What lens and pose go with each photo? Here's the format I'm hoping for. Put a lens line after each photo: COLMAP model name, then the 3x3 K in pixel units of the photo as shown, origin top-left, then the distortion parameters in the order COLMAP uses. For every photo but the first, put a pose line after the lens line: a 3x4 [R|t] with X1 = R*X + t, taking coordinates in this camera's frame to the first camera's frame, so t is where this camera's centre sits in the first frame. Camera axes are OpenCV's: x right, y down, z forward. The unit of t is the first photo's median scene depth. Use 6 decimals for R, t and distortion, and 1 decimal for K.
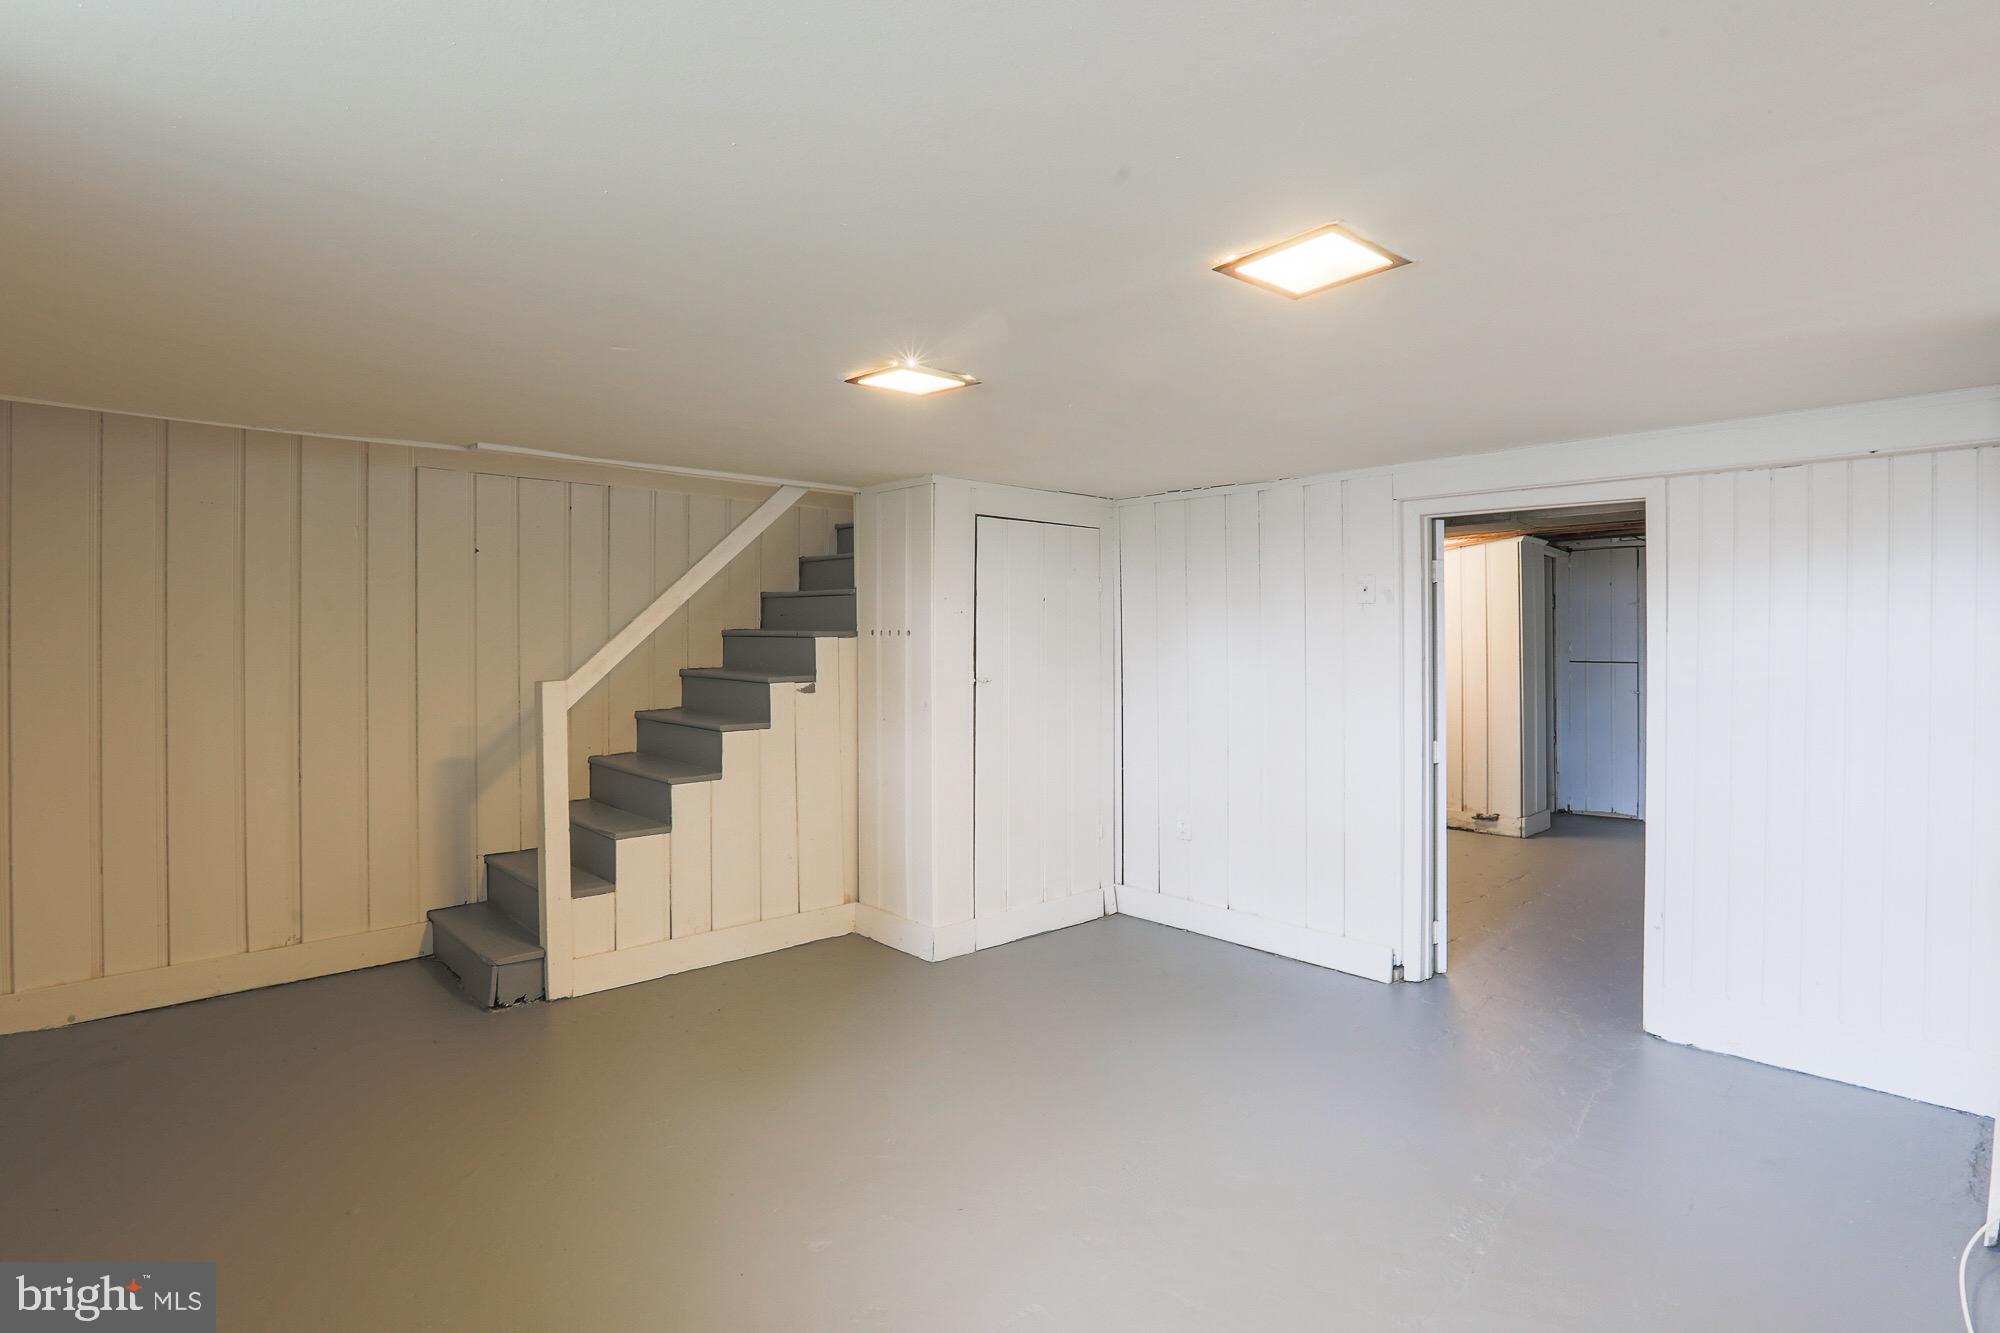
lens RADIAL K [[983.0, 0, 1003.9], [0, 983.0, 650.9], [0, 0, 1]] dist [-0.057956, 0.024109]
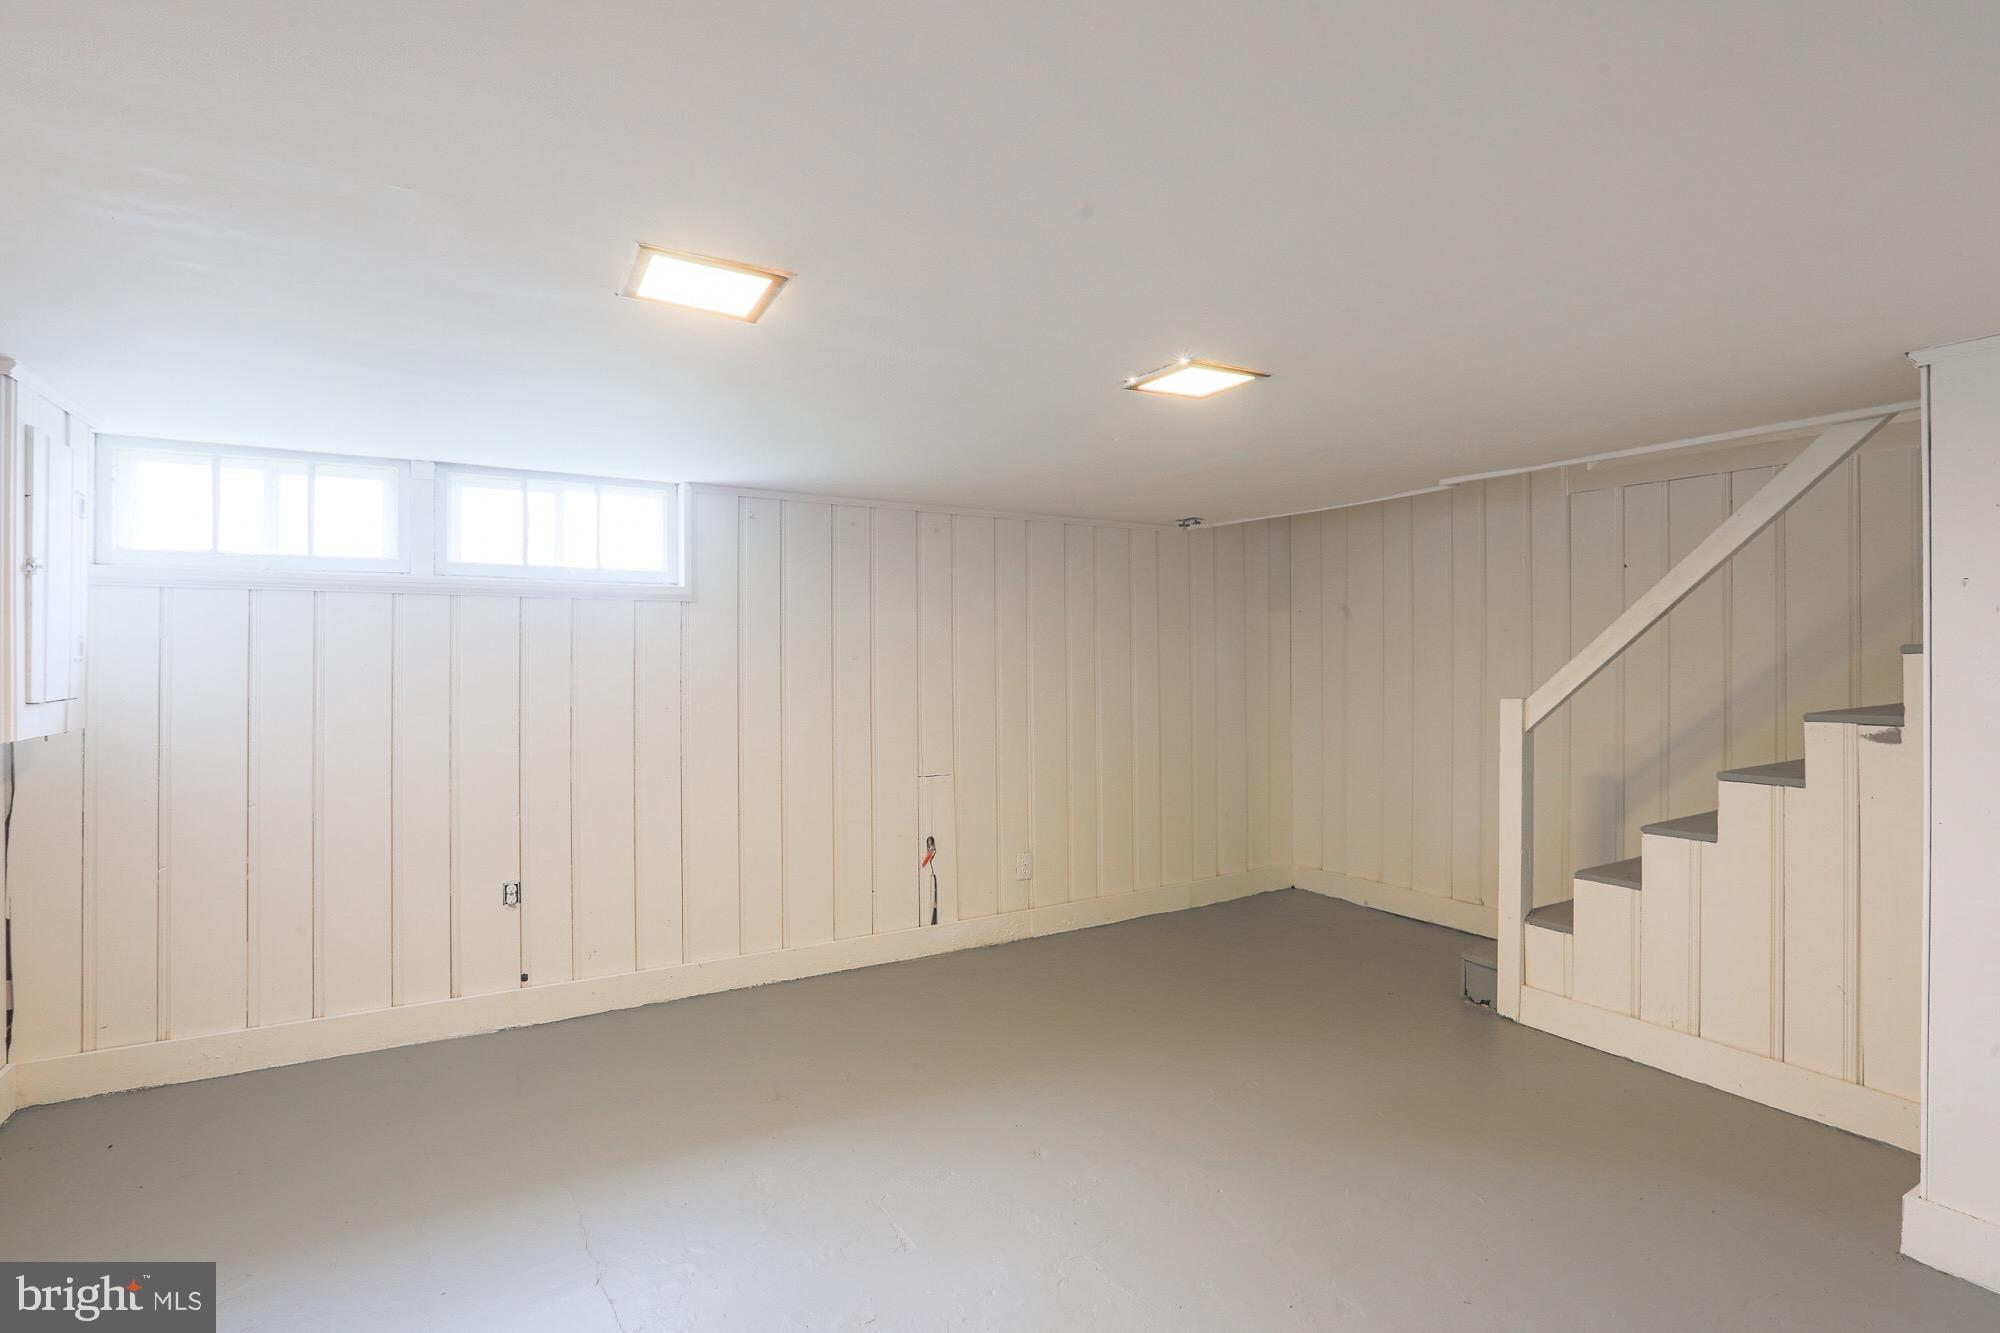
lens RADIAL K [[983.0, 0, 1003.9], [0, 983.0, 650.9], [0, 0, 1]] dist [-0.057956, 0.024109]
pose [[-0.221233, -0.002634, -0.975217, 0.554230], [-0.016225, 0.999868, 0.000980, -0.007975], [0.975086, 0.016039, -0.221247, 0.630113]]
